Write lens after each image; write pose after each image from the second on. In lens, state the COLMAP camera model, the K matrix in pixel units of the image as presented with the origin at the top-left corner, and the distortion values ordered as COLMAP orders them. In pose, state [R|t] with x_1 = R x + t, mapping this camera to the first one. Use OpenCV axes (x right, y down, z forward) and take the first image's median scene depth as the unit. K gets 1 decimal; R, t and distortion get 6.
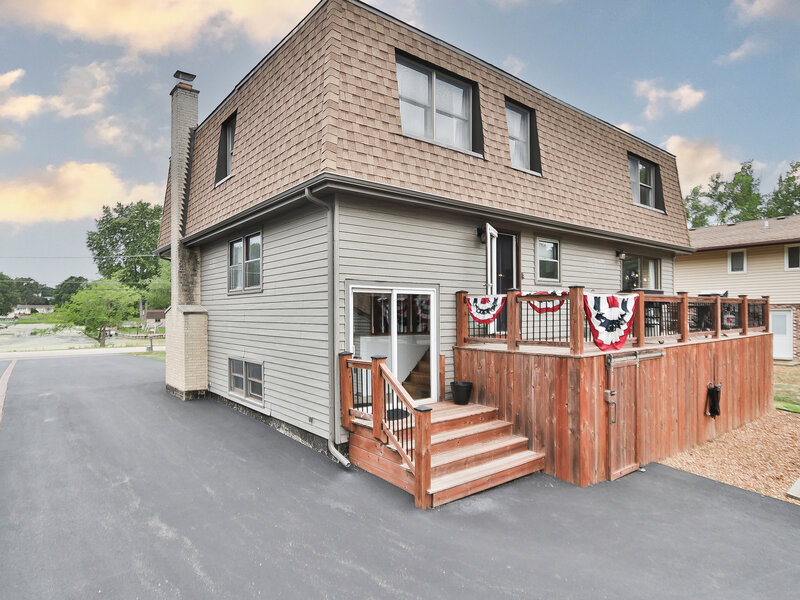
lens RADIAL K [[473.8, 0, 400.0], [0, 473.8, 300.0], [0, 0, 1]] dist [-0.020586, -0.000280]
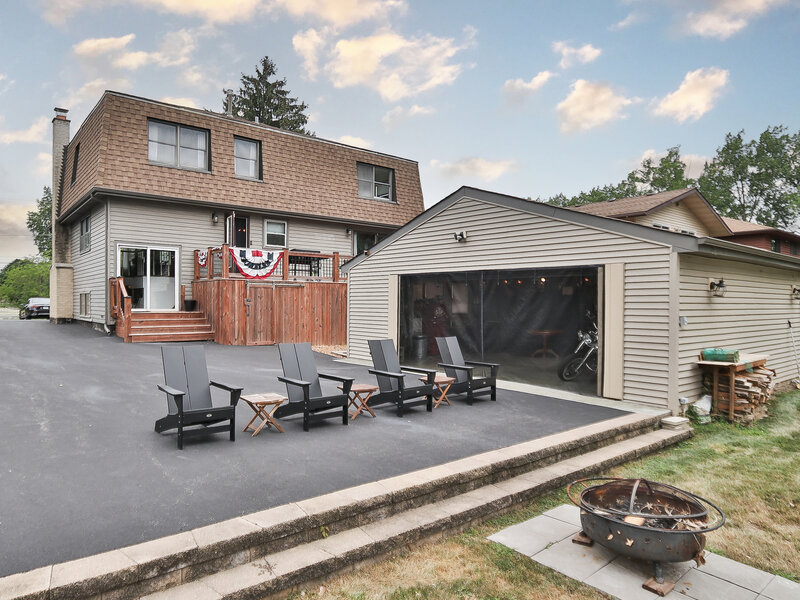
lens RADIAL K [[548.6, 0, 400.0], [0, 548.6, 300.0], [0, 0, 1]] dist [-0.027929, 0.002300]
pose [[0.999955, 0.008671, -0.003879, 0.862584], [-0.008624, 0.999888, 0.012192, 0.131410], [0.003984, -0.012158, 0.999918, -0.989622]]
